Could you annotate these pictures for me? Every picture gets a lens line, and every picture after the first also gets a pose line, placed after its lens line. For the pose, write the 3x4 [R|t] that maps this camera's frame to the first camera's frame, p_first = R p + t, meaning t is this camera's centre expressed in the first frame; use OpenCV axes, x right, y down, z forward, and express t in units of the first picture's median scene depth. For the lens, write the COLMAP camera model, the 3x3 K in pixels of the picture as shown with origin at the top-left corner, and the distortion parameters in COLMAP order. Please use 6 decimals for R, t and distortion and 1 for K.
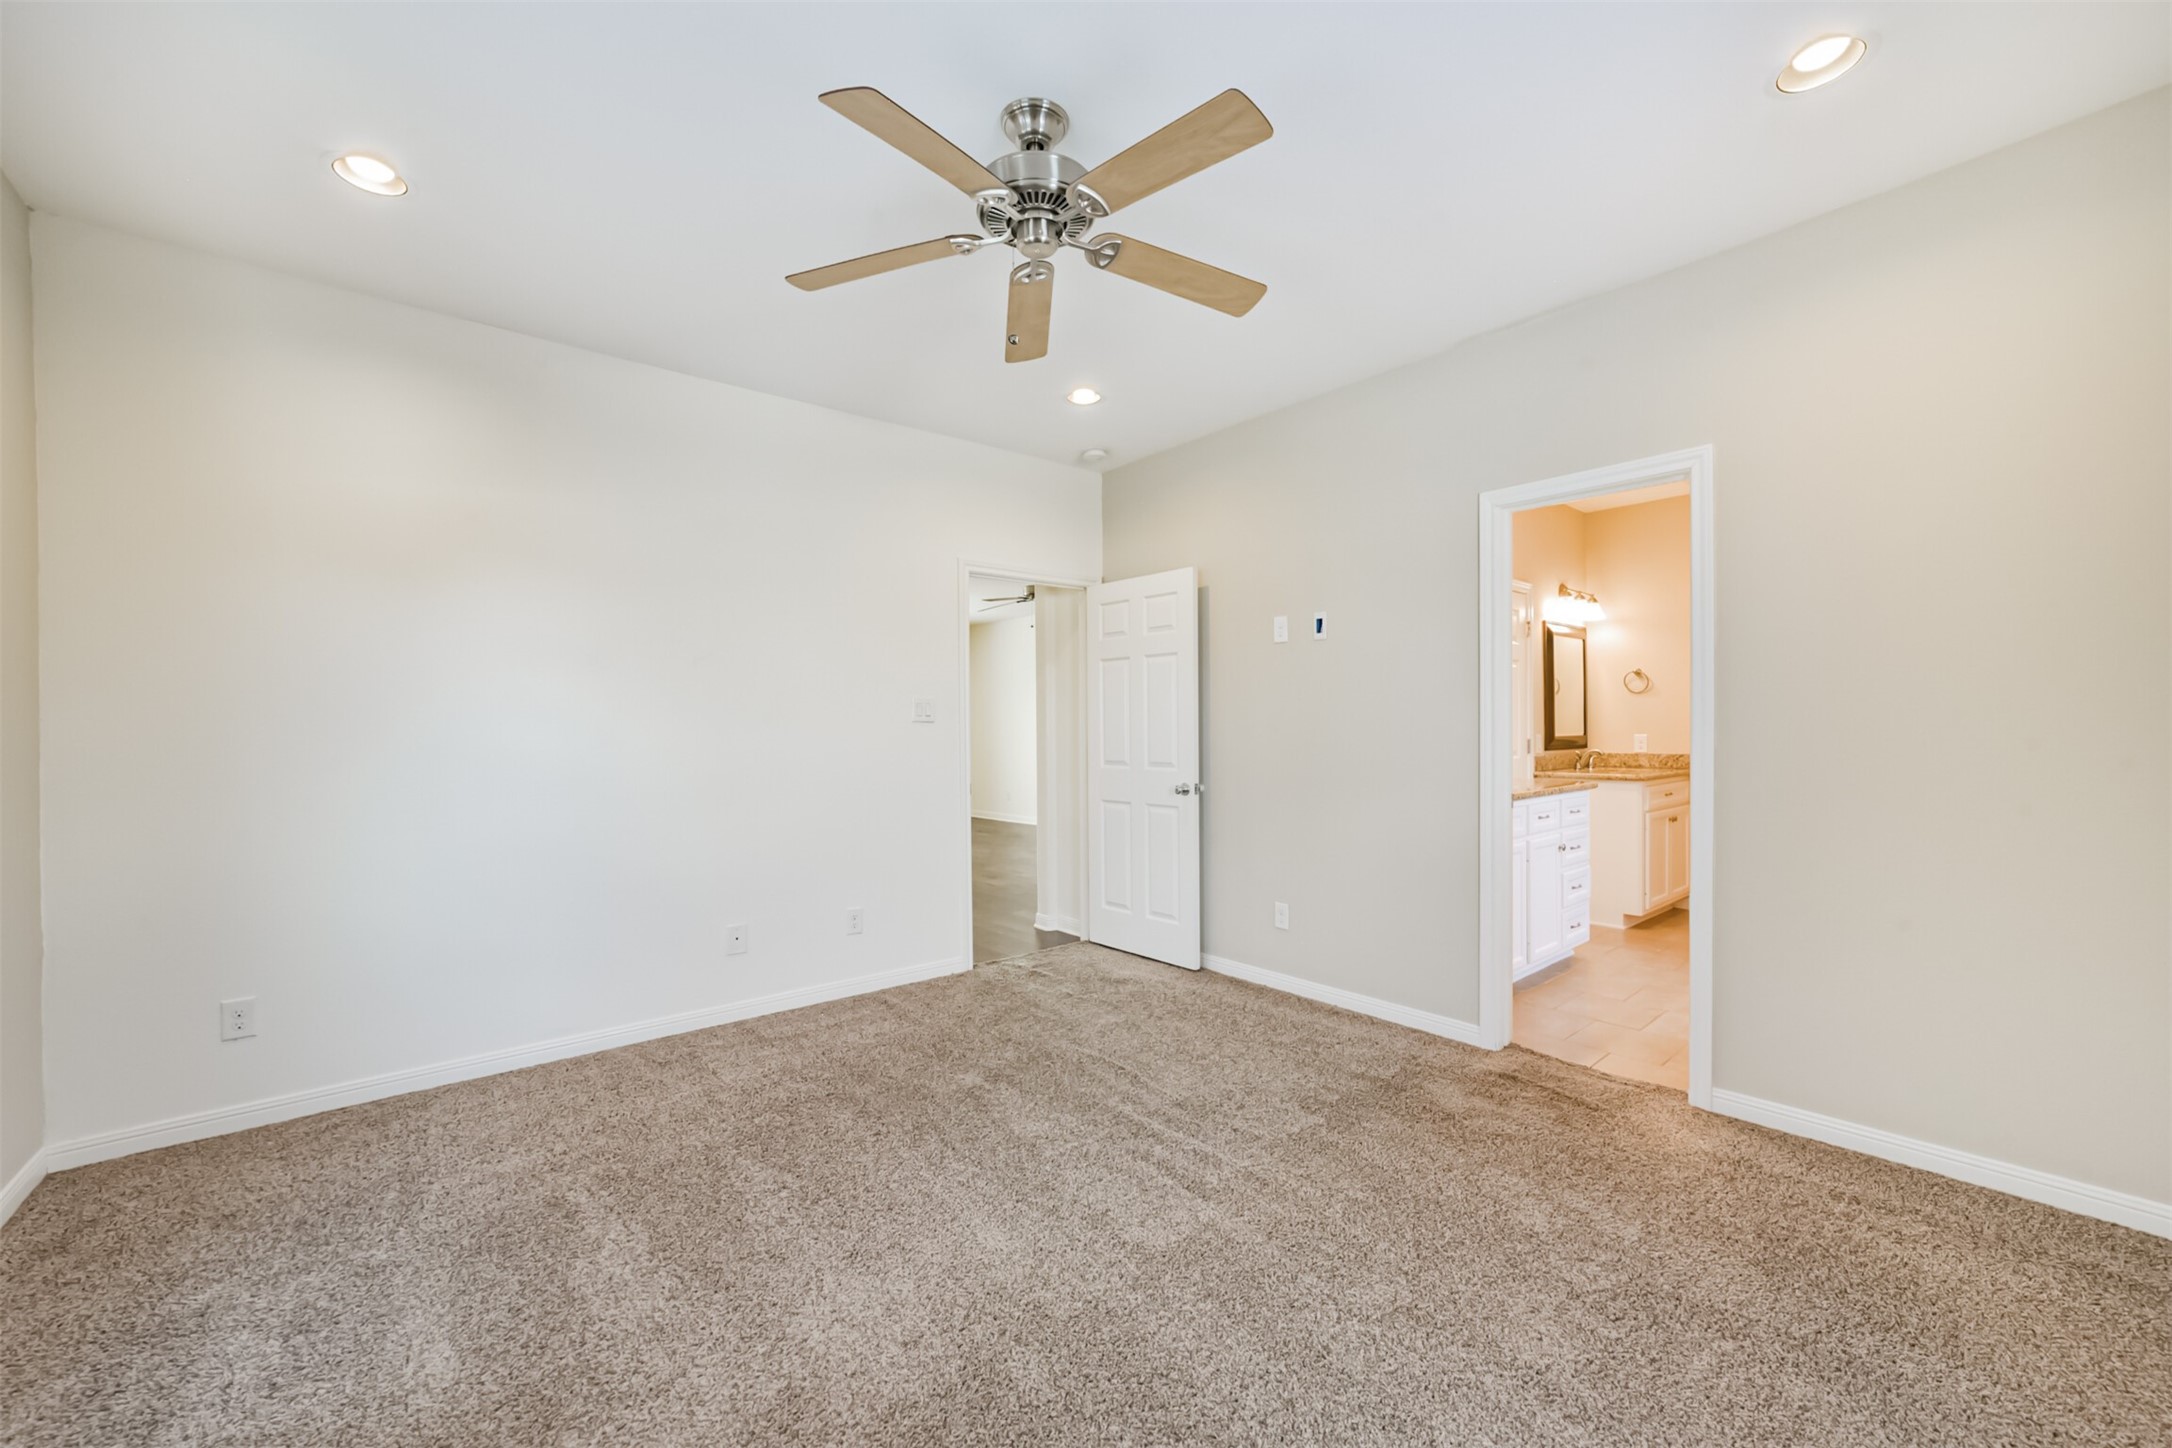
lens RADIAL K [[841.7, 0, 1095.7], [0, 841.7, 717.7], [0, 0, 1]] dist [-0.016430, 0.002922]
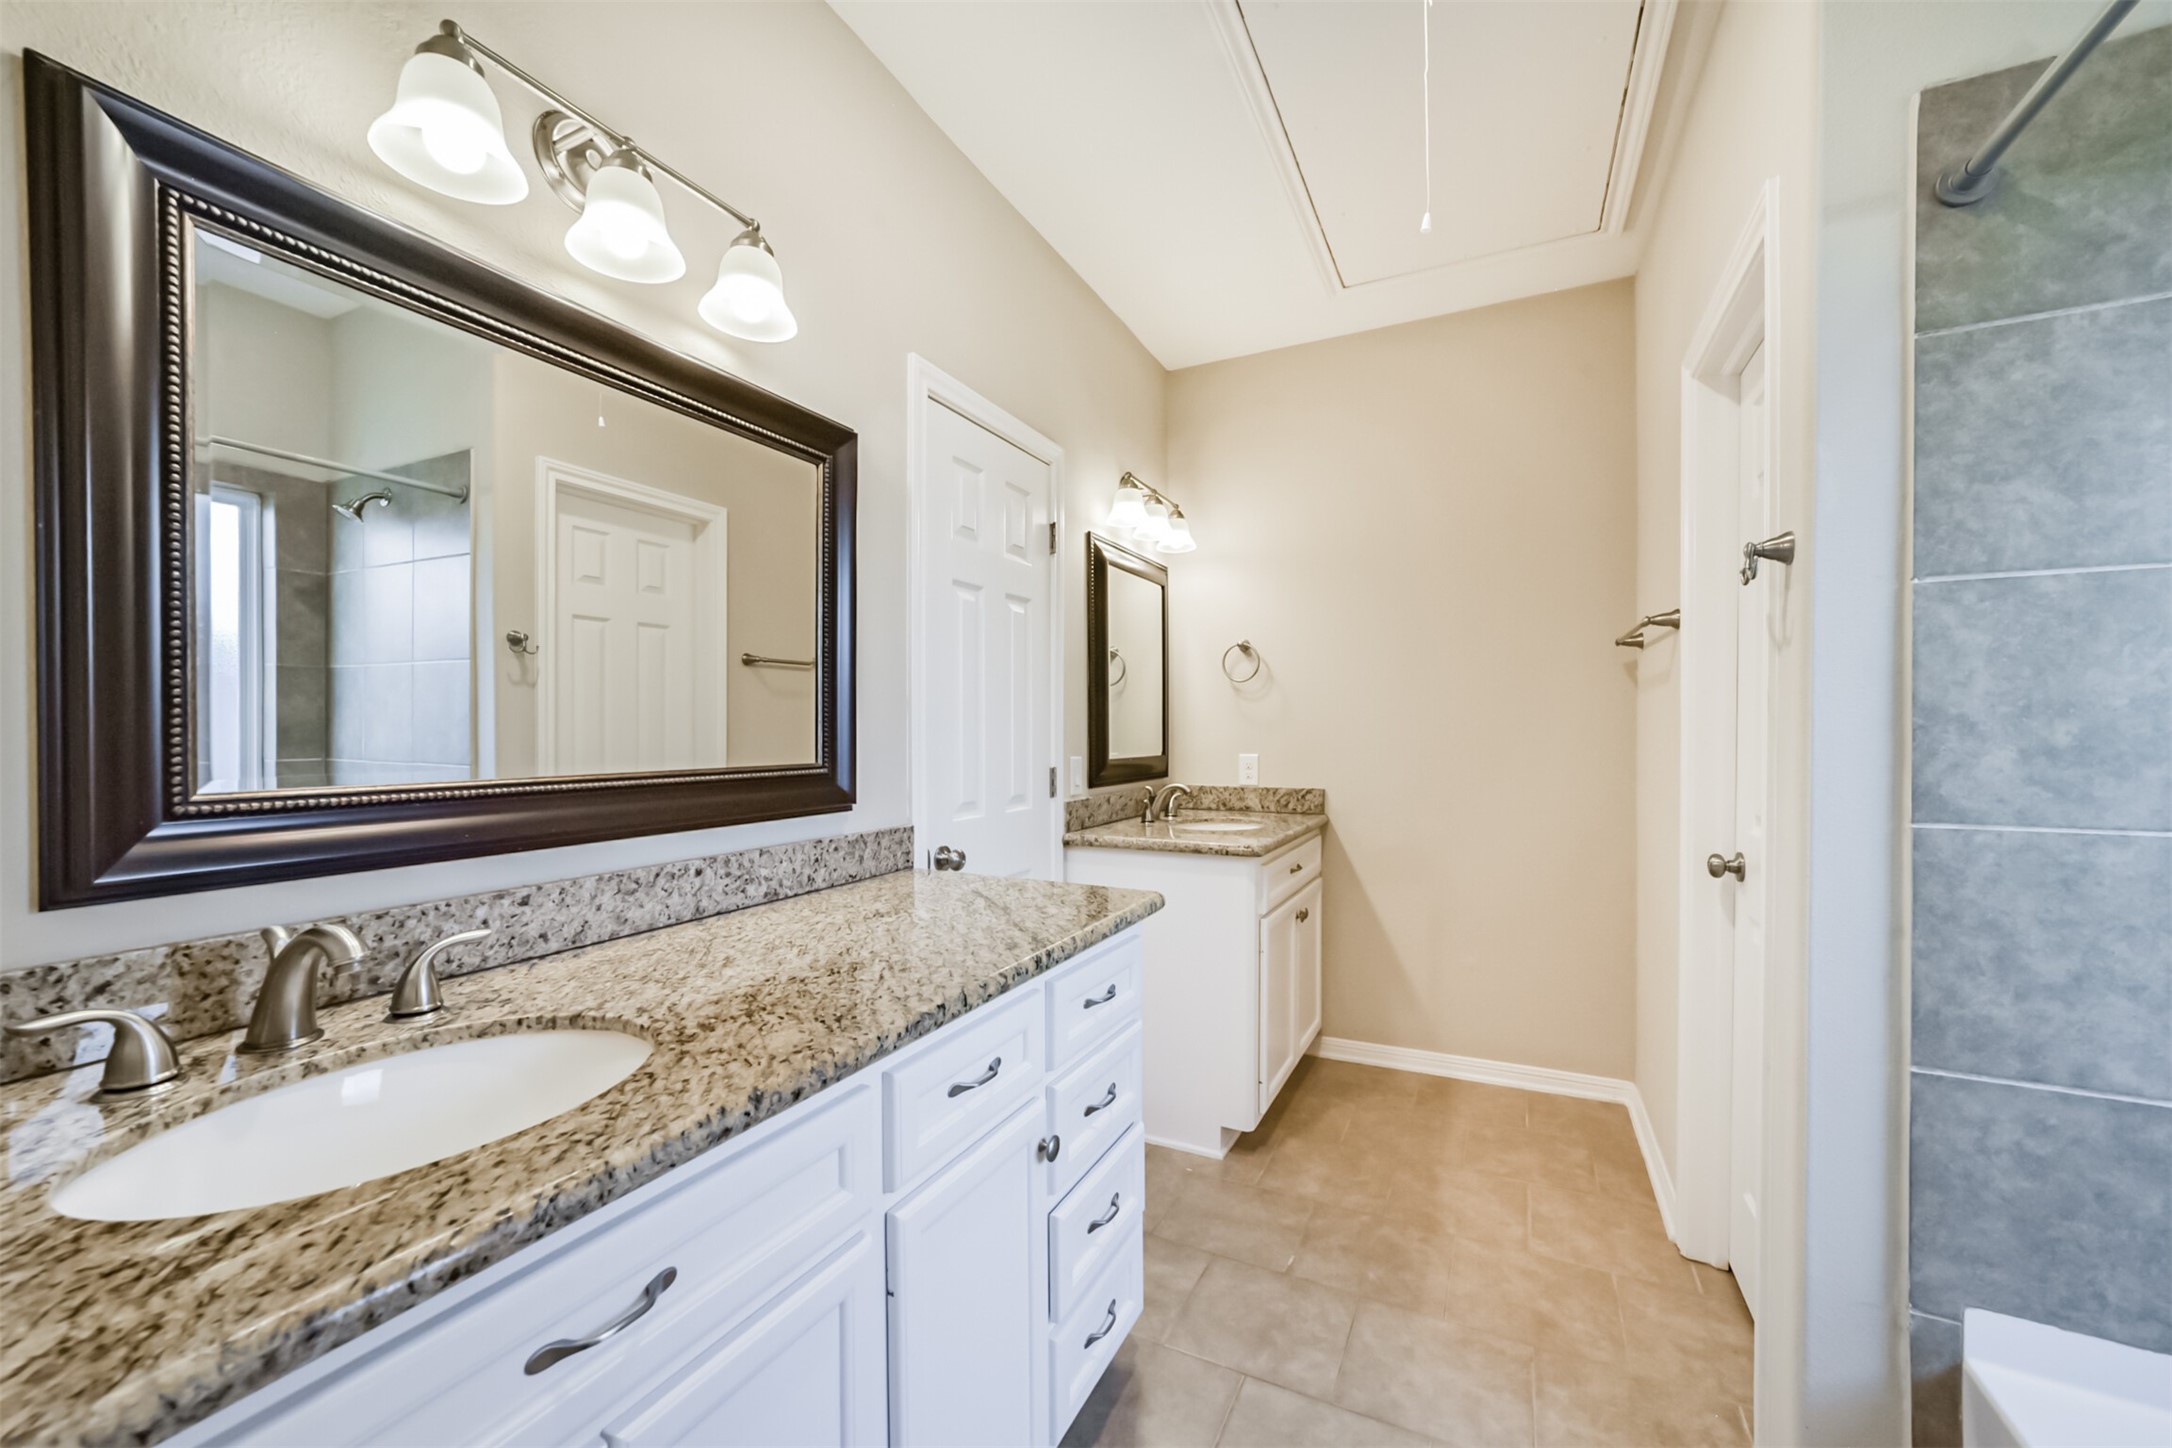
lens RADIAL K [[841.7, 0, 1093.7], [0, 841.7, 730.5], [0, 0, 1]] dist [-0.016430, 0.002922]
pose [[0.916125, 0.004003, 0.400873, 0.328933], [-0.004384, 0.999990, 0.000035, 0.004539], [-0.400869, -0.001789, 0.916134, 0.523280]]
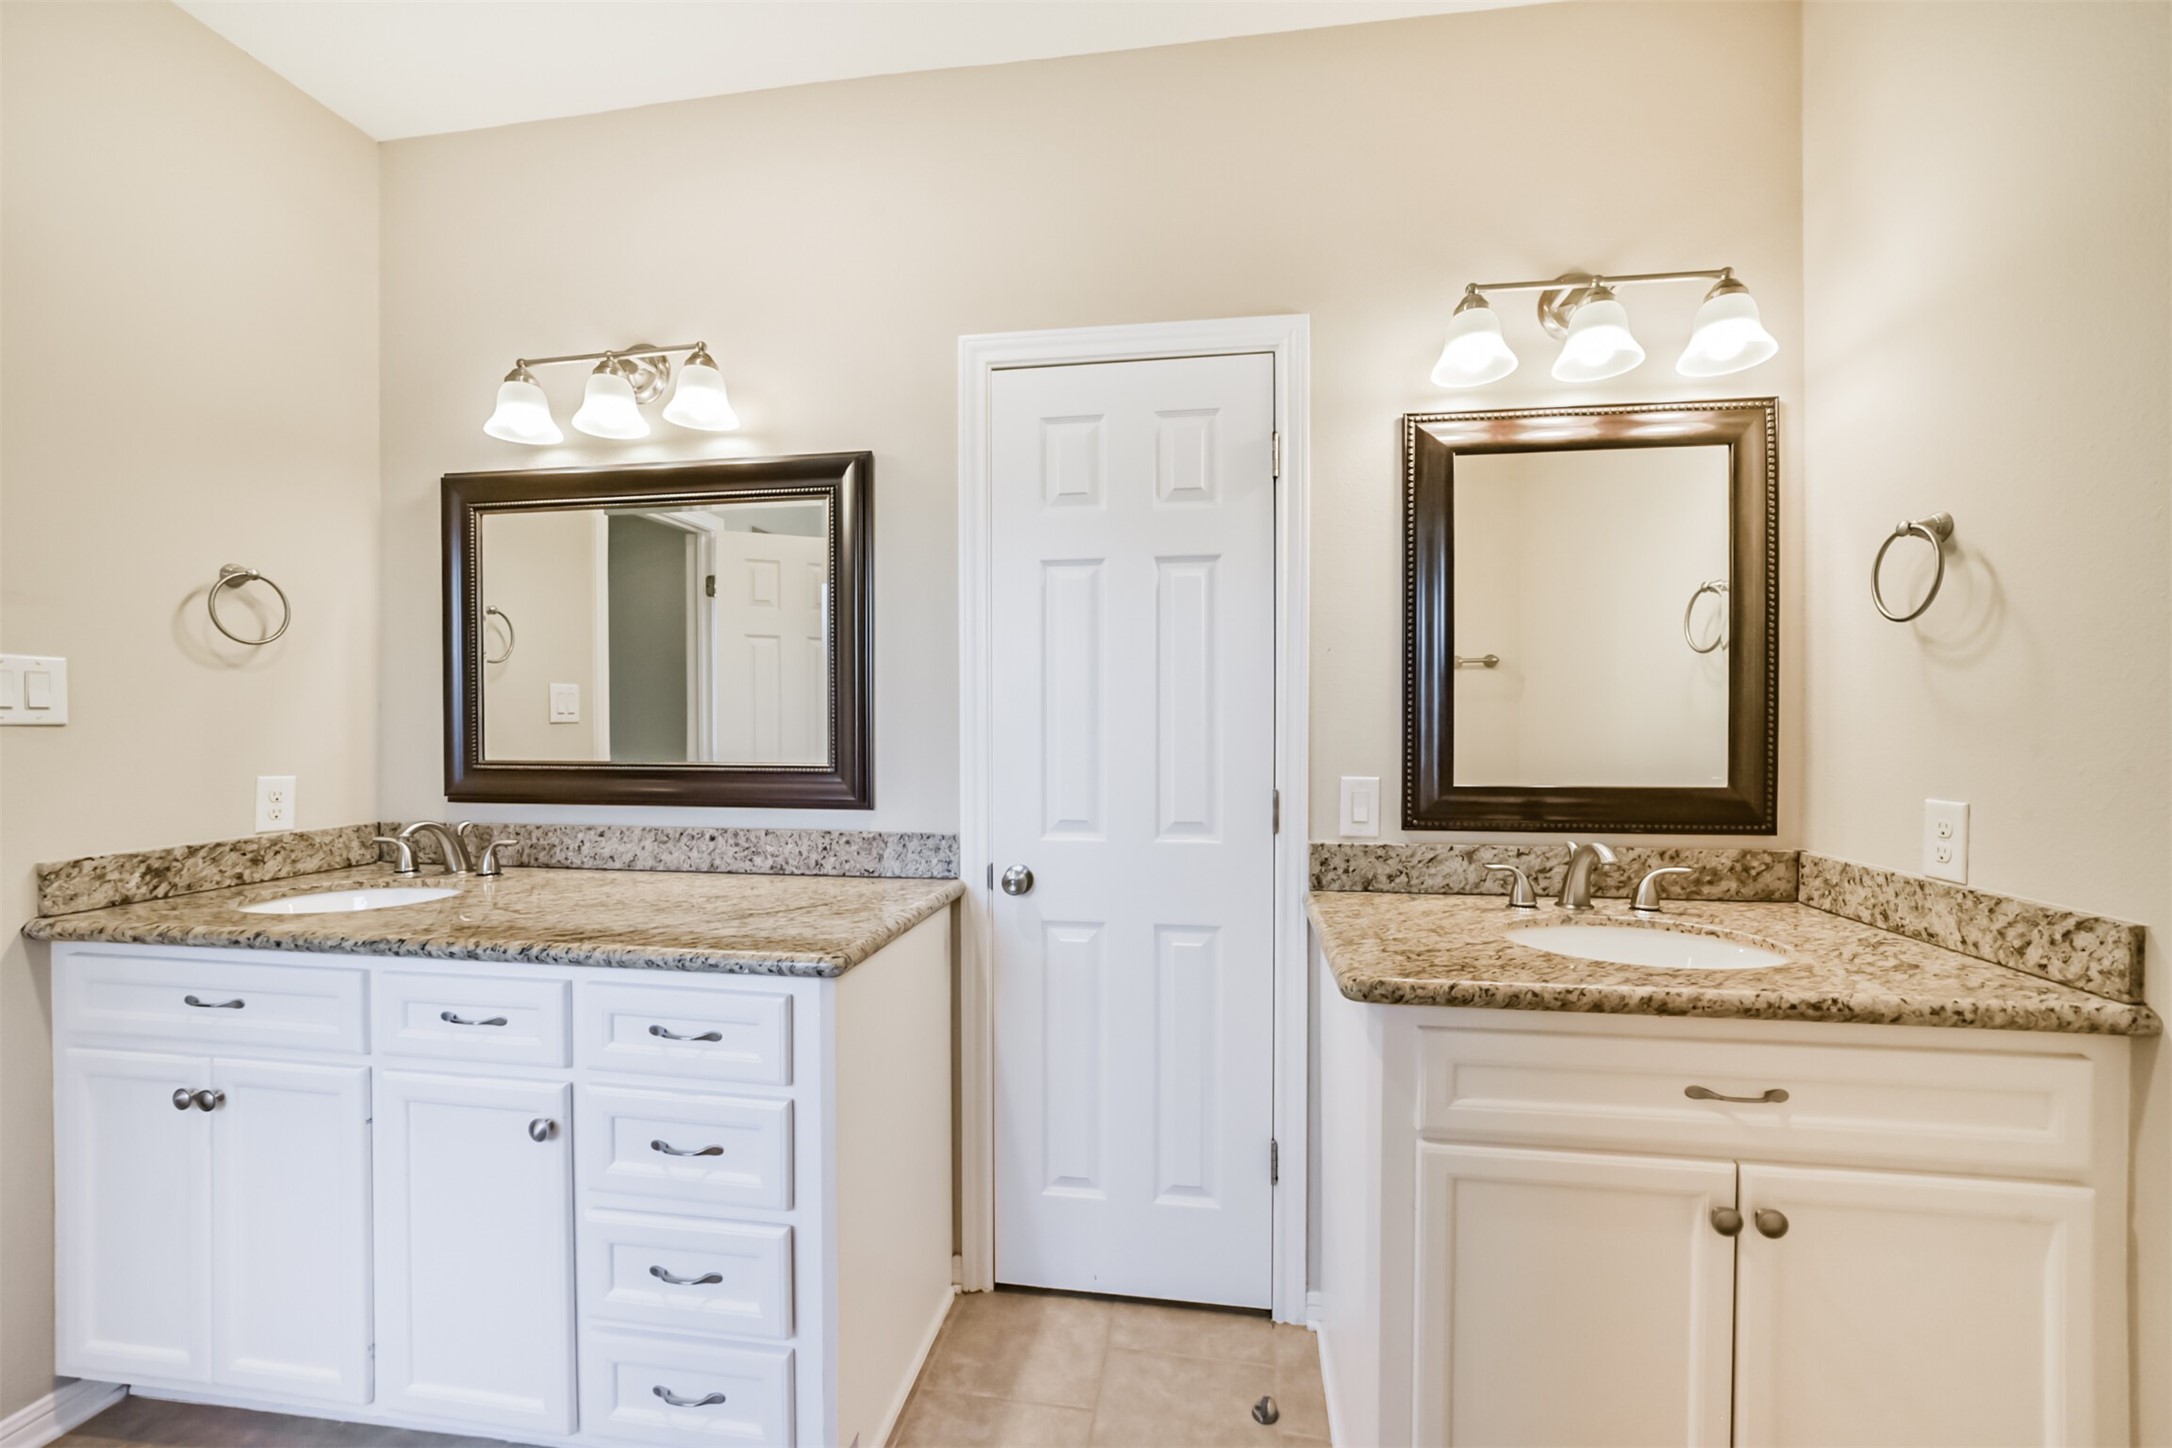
lens RADIAL K [[841.7, 0, 1097.8], [0, 841.7, 735.6], [0, 0, 1]] dist [-0.016430, 0.002922]
pose [[0.661733, 0.009211, -0.749683, 0.691831], [-0.005399, 0.999957, 0.007521, 0.002589], [0.749720, -0.000929, 0.661754, 0.699331]]
